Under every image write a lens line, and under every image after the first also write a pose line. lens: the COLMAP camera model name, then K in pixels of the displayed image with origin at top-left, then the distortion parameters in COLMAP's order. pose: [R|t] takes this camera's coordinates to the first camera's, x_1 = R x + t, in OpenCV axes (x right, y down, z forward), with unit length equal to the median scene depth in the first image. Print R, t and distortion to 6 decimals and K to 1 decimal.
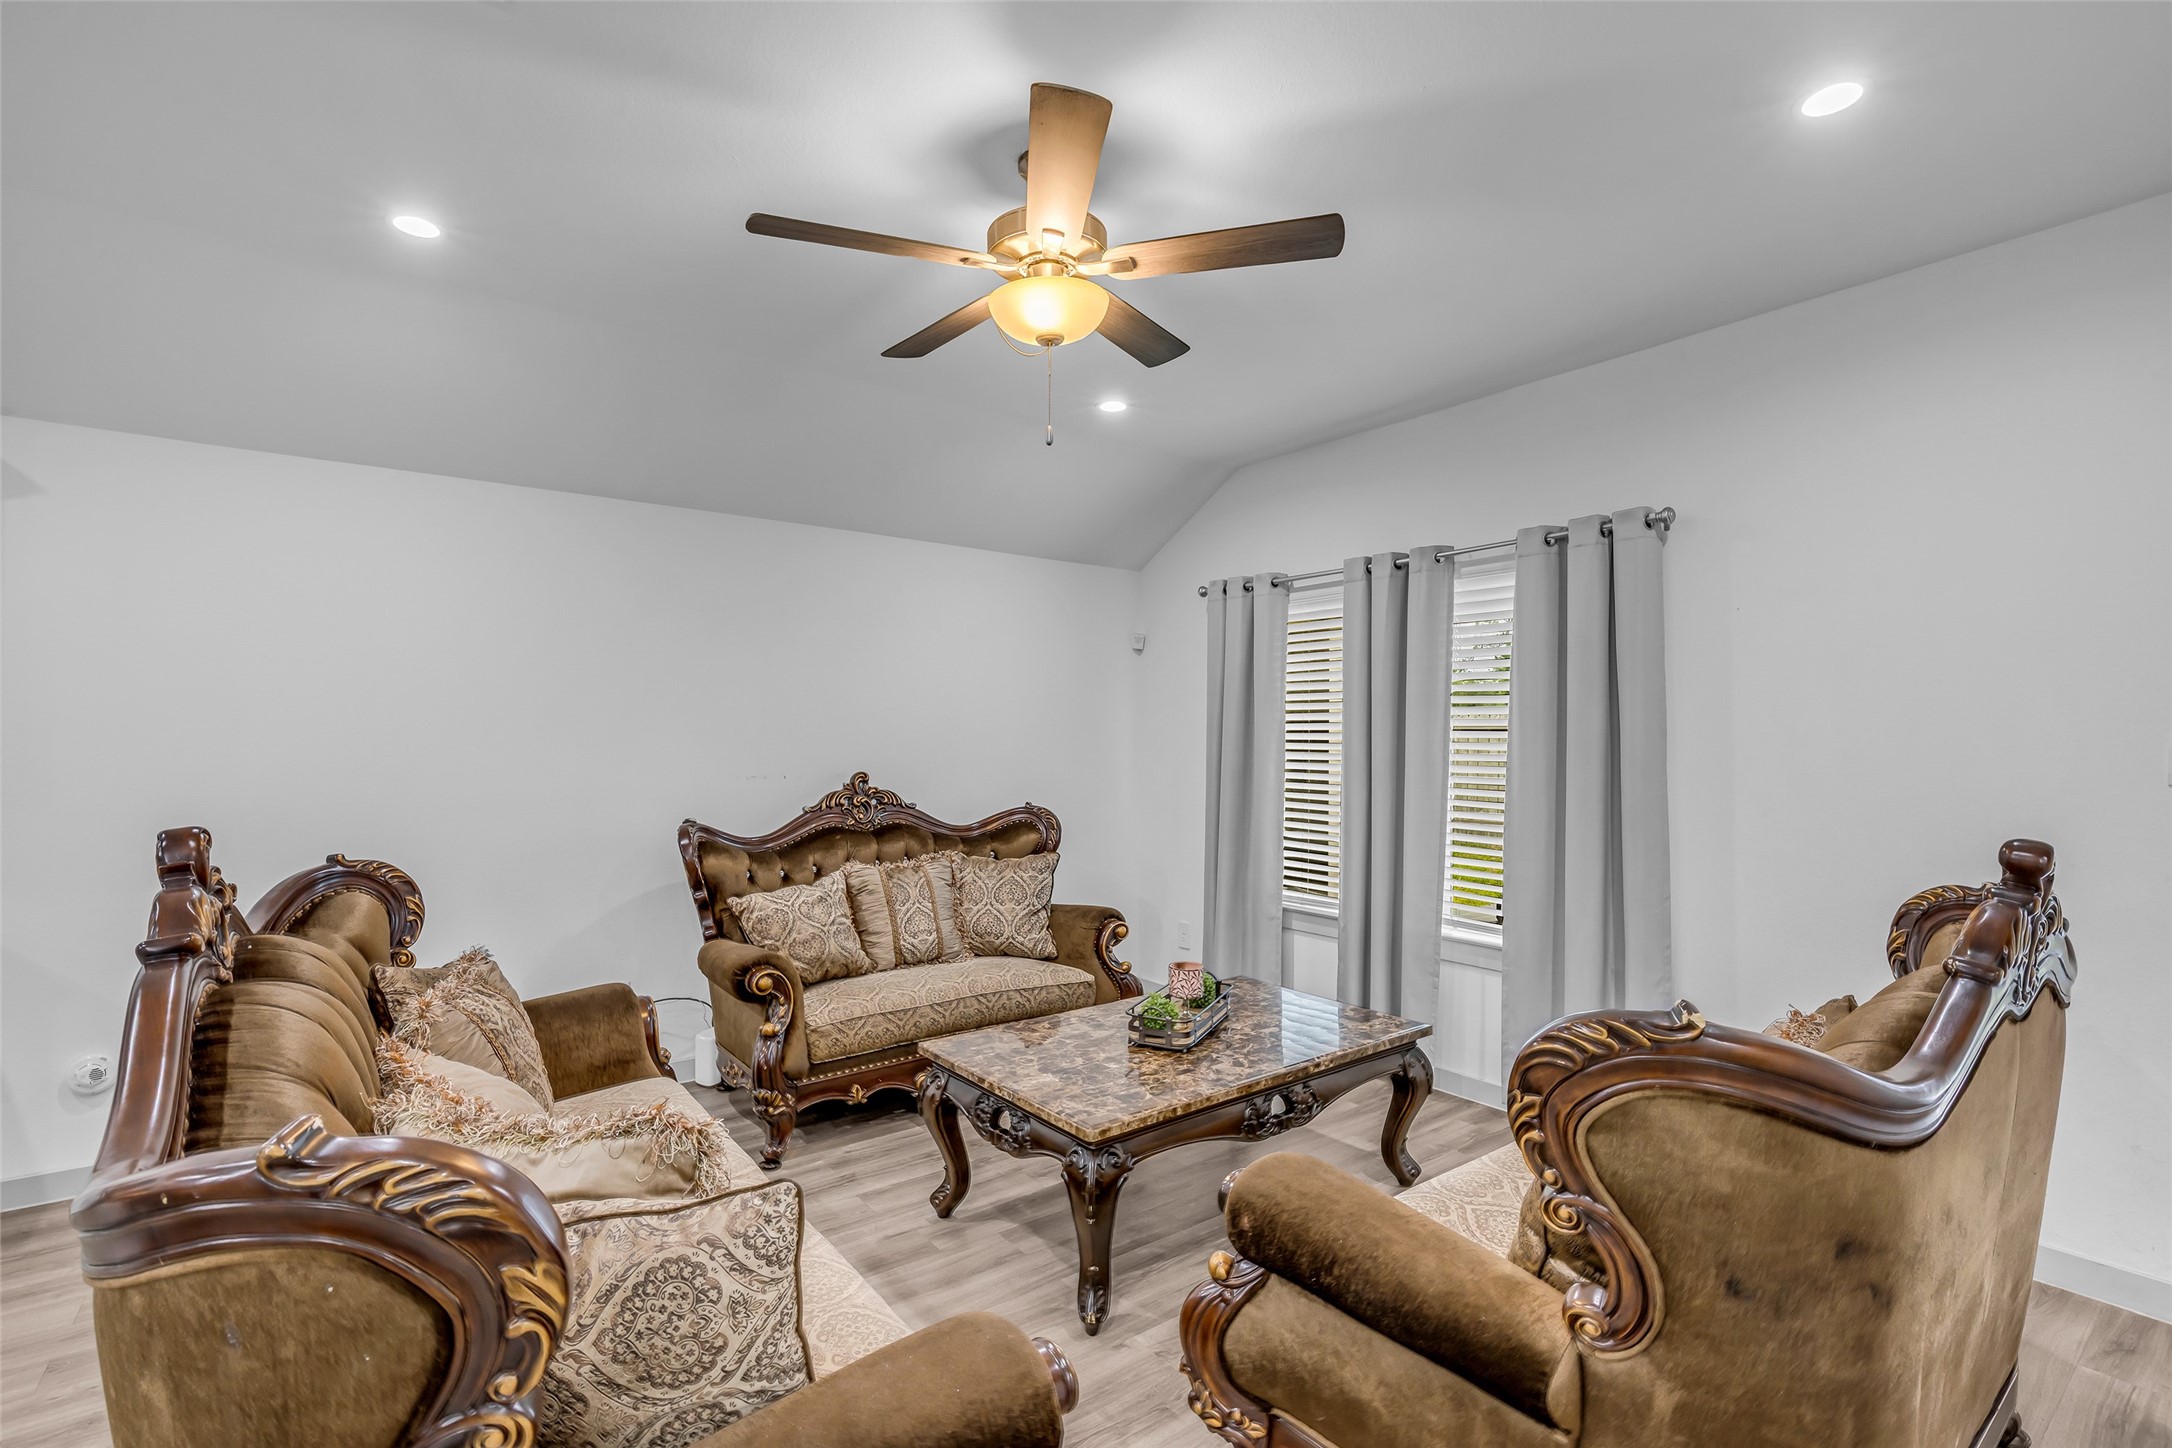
lens RADIAL K [[983.5, 0, 1078.2], [0, 983.5, 734.8], [0, 0, 1]] dist [-0.018255, 0.003547]
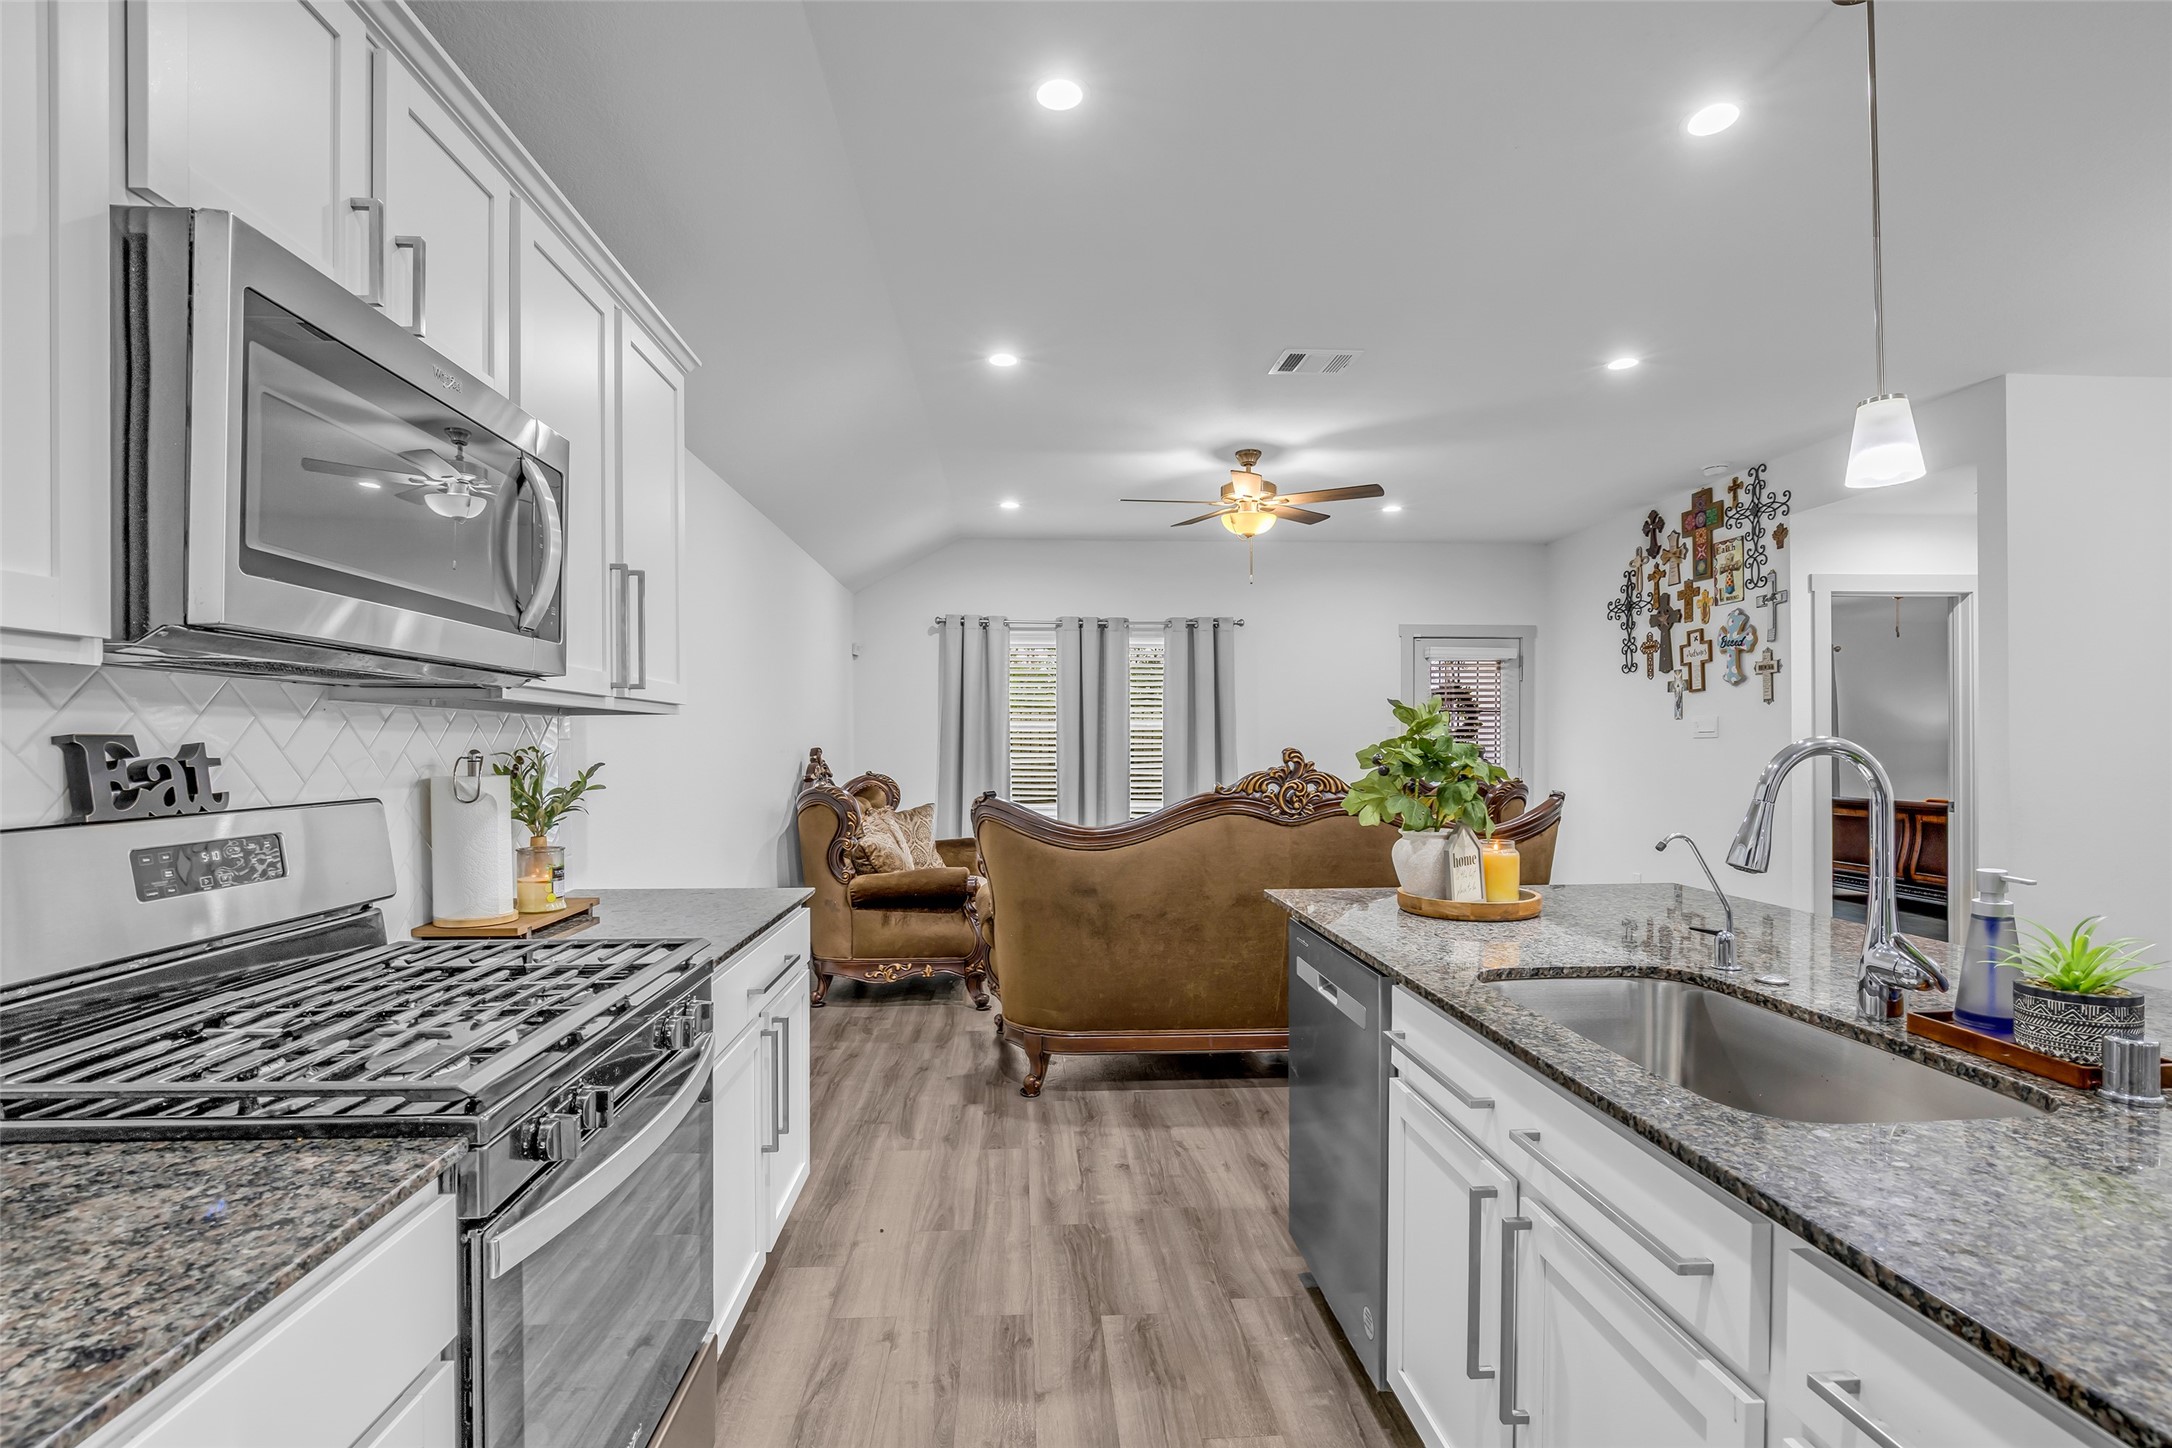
lens RADIAL K [[1013.6, 0, 1082.5], [0, 1013.6, 744.8], [0, 0, 1]] dist [0.019279, -0.000192]
pose [[0.556136, -0.005479, 0.831073, -1.235234], [0.000728, 0.999981, 0.006105, 0.028709], [-0.831091, -0.002790, 0.556129, 0.027000]]
